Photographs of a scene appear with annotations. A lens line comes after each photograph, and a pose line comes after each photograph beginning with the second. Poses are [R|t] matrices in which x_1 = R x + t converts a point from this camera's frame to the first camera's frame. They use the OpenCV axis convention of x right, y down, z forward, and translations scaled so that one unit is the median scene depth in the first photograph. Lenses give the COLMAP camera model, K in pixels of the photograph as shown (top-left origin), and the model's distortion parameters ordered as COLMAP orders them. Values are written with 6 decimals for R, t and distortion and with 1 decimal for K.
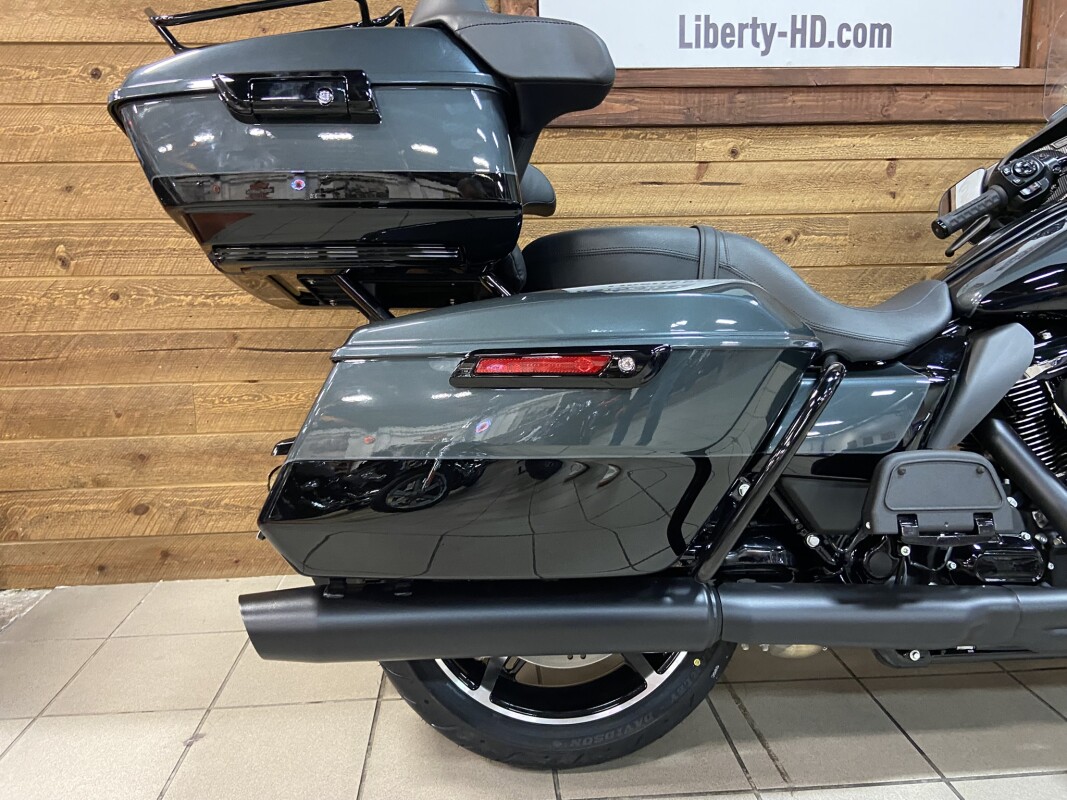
lens RADIAL K [[799.1, 0, 533.5], [0, 799.1, 400.0], [0, 0, 1]] dist [0.126052, -0.173531]
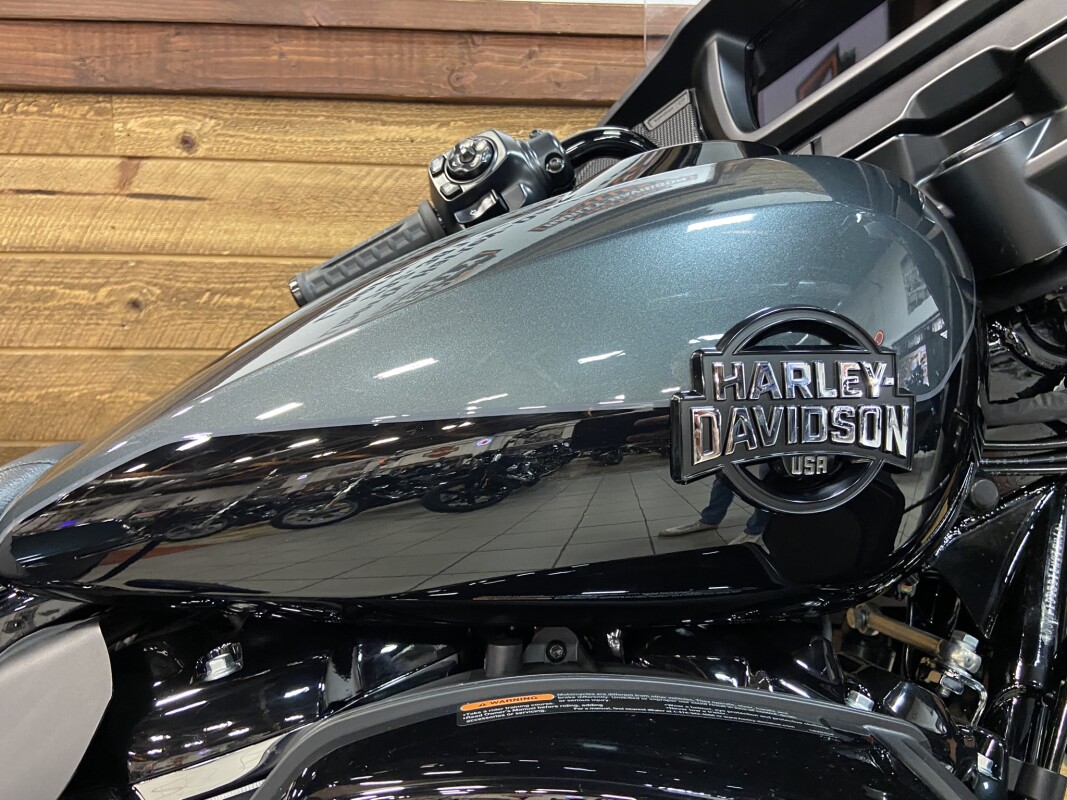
lens RADIAL K [[799.1, 0, 533.5], [0, 799.1, 400.0], [0, 0, 1]] dist [0.126052, -0.173531]
pose [[0.999764, 0.021689, 0.000880, 0.491532], [-0.021616, 0.998475, -0.050799, -0.108614], [-0.001980, 0.050768, 0.998709, 0.460459]]
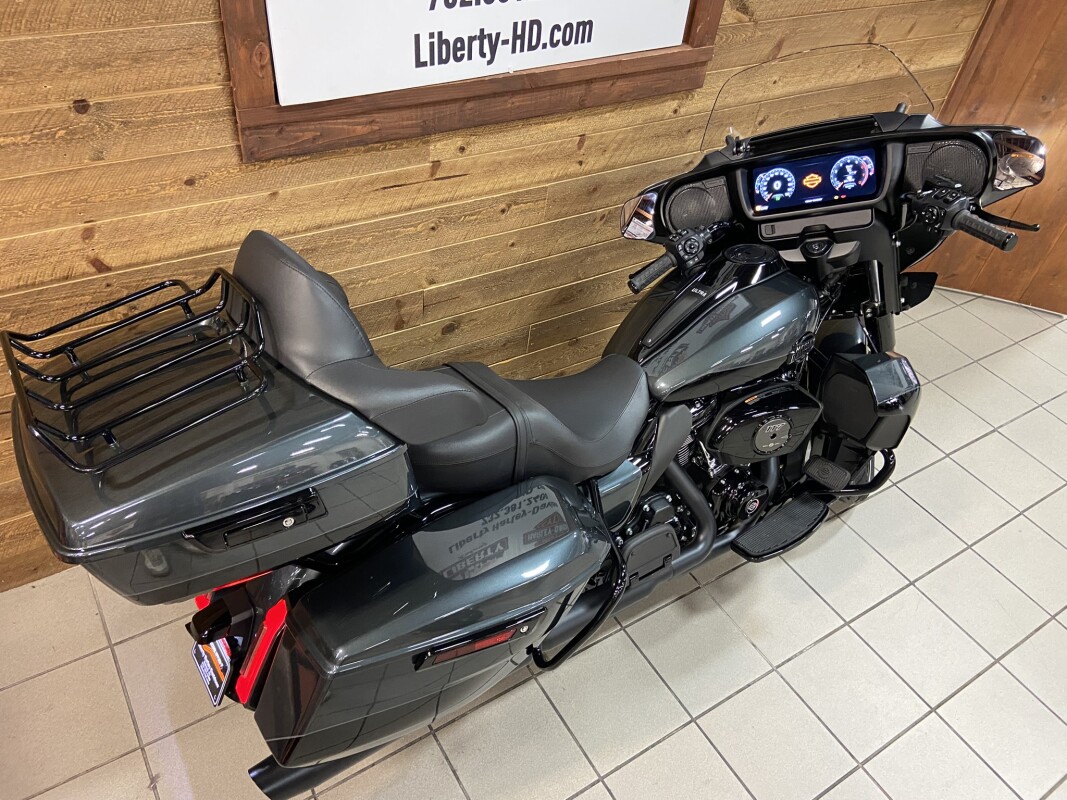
lens RADIAL K [[799.1, 0, 533.5], [0, 799.1, 400.0], [0, 0, 1]] dist [0.126052, -0.173531]
pose [[0.872834, -0.238592, 0.425716, -0.208781], [-0.029043, 0.845397, 0.533348, -0.606005], [-0.487152, -0.477889, 0.730962, 0.010252]]
